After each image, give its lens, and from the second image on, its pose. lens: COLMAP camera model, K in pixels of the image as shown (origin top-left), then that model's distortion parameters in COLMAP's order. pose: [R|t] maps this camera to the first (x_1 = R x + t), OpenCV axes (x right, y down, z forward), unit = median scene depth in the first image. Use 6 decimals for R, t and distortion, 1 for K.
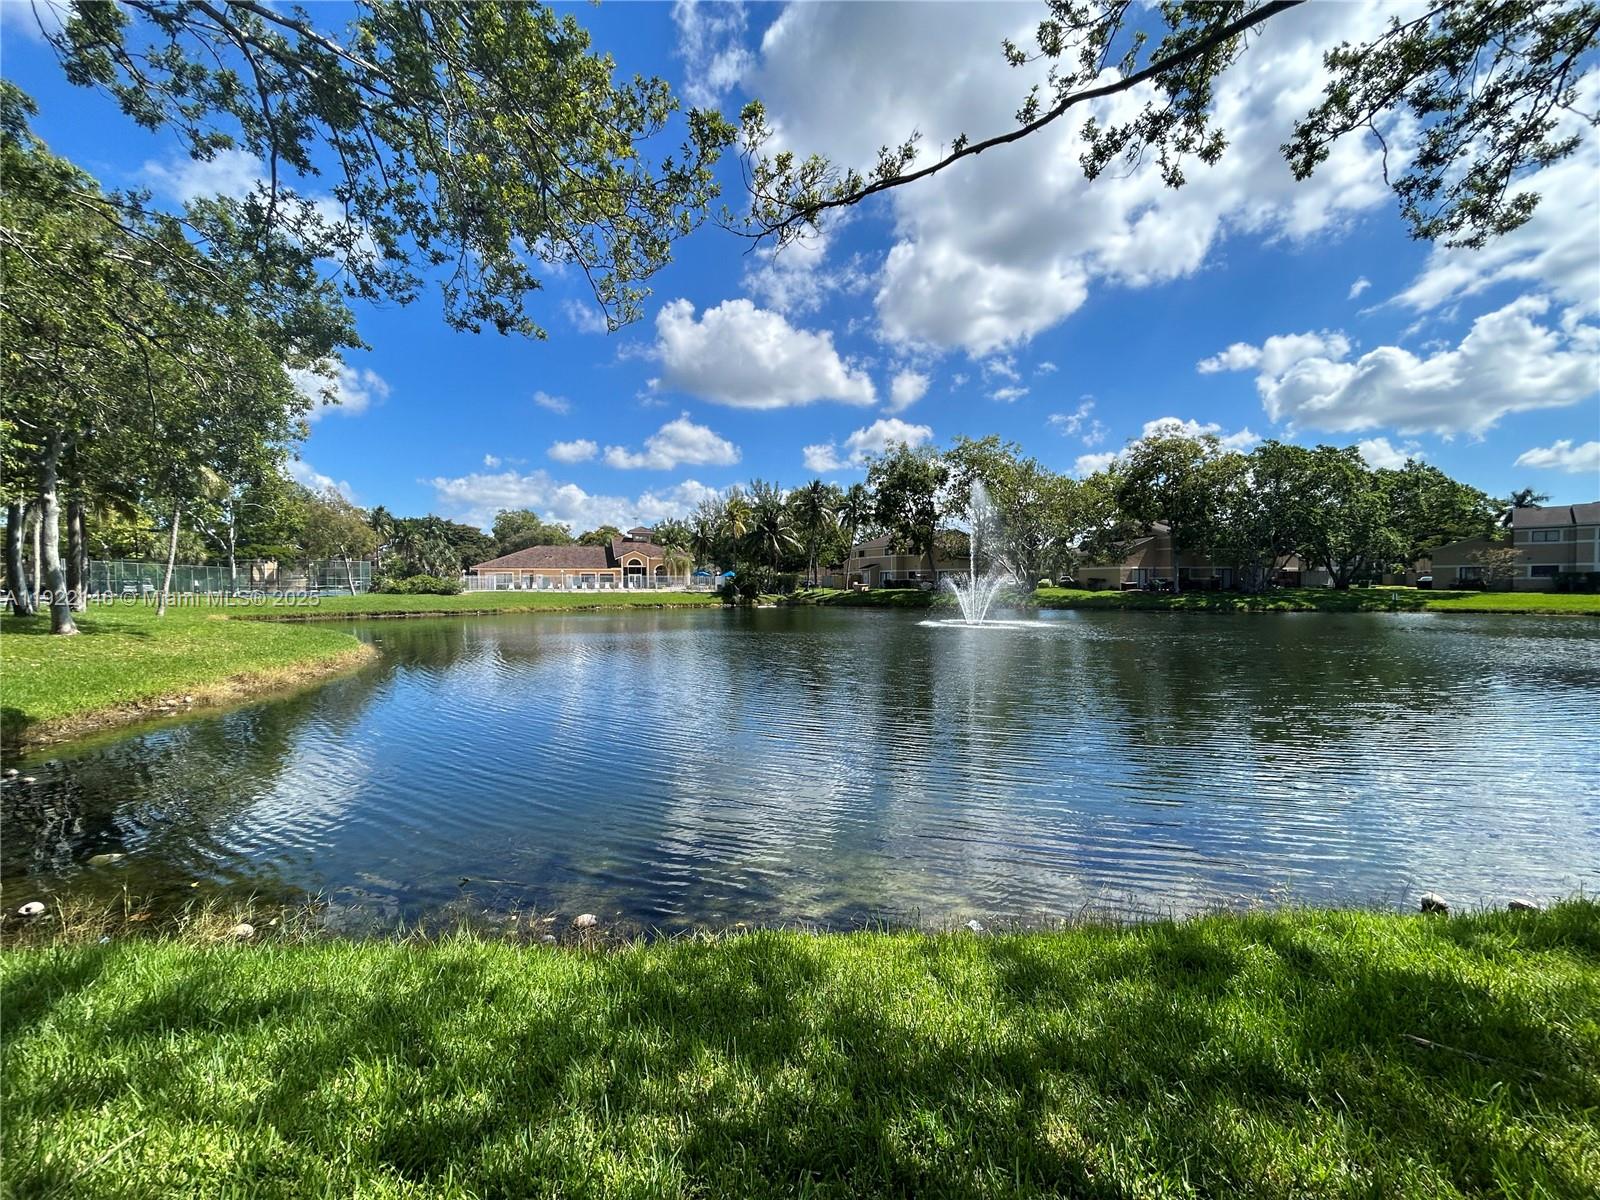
lens RADIAL K [[647.5, 0, 803.9], [0, 647.5, 602.7], [0, 0, 1]] dist [-0.001302, 0.000156]
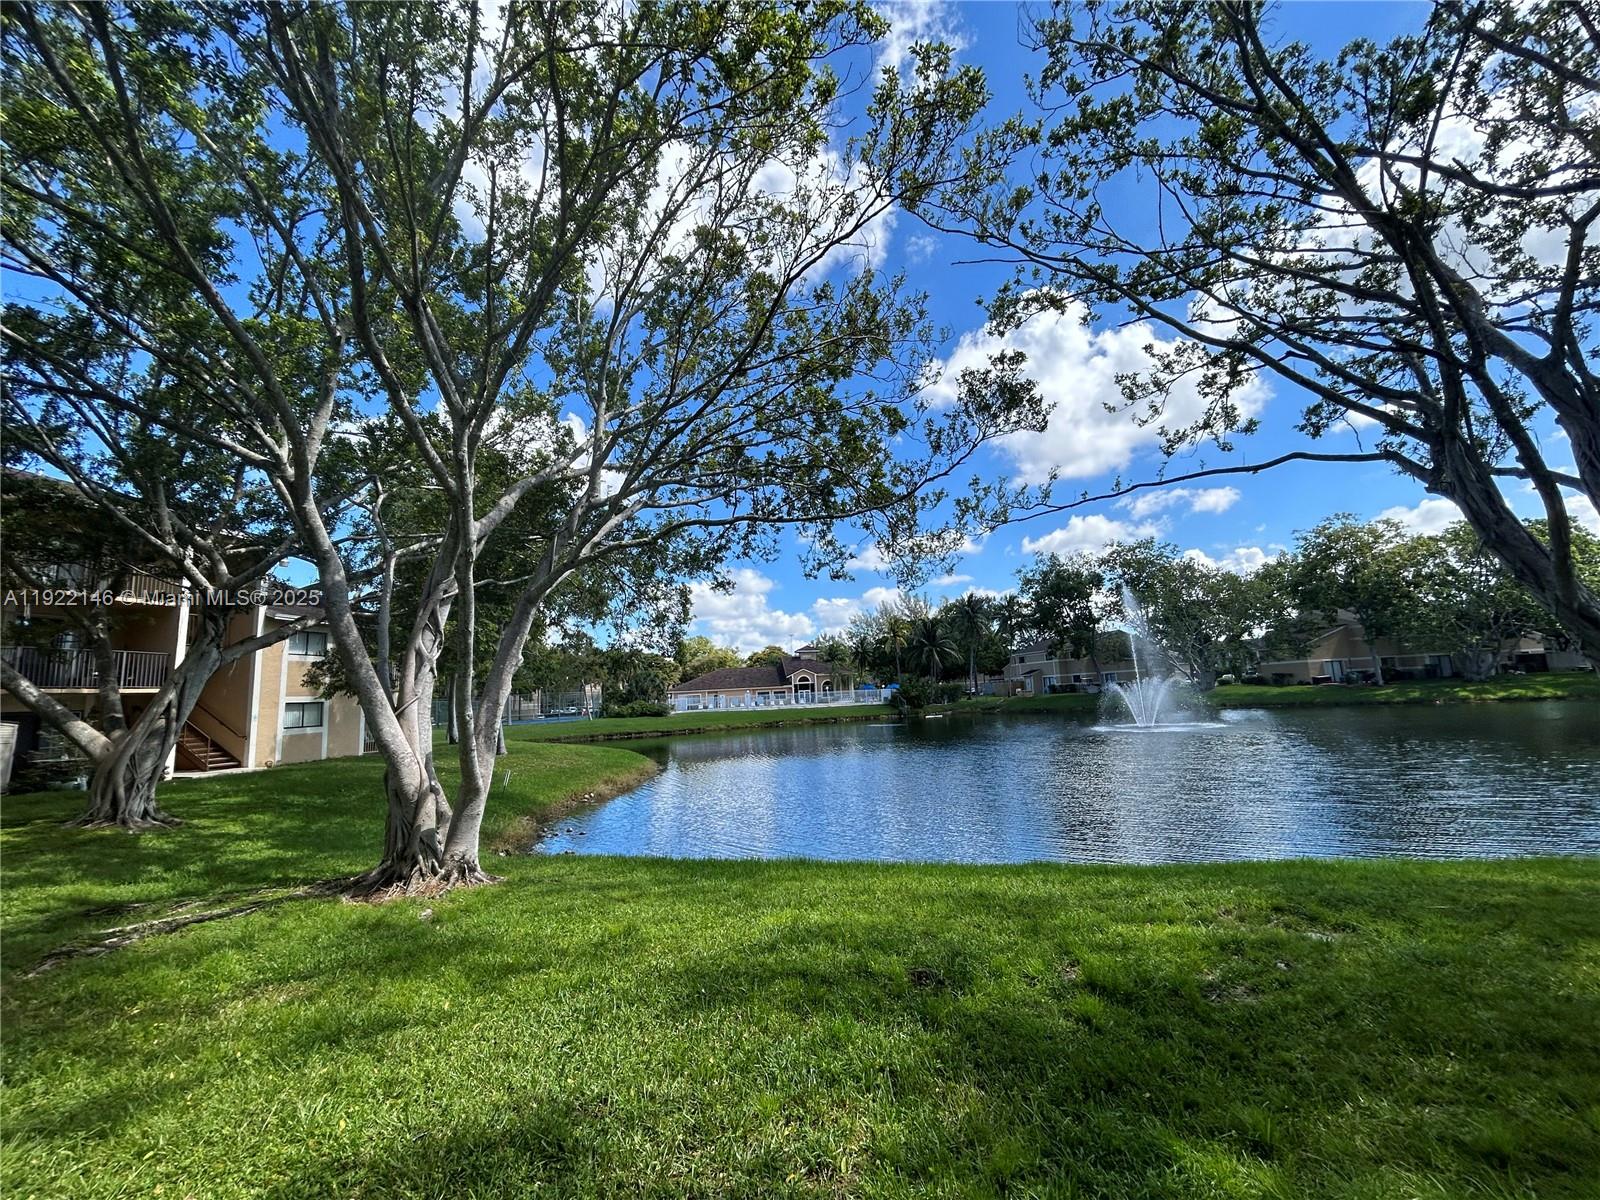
lens RADIAL K [[647.5, 0, 791.8], [0, 647.5, 597.8], [0, 0, 1]] dist [-0.001302, 0.000156]
pose [[0.968673, -0.082000, -0.234411, -0.017671], [0.040011, 0.983114, -0.178564, -0.004519], [0.245095, 0.163591, 0.955597, -0.099813]]
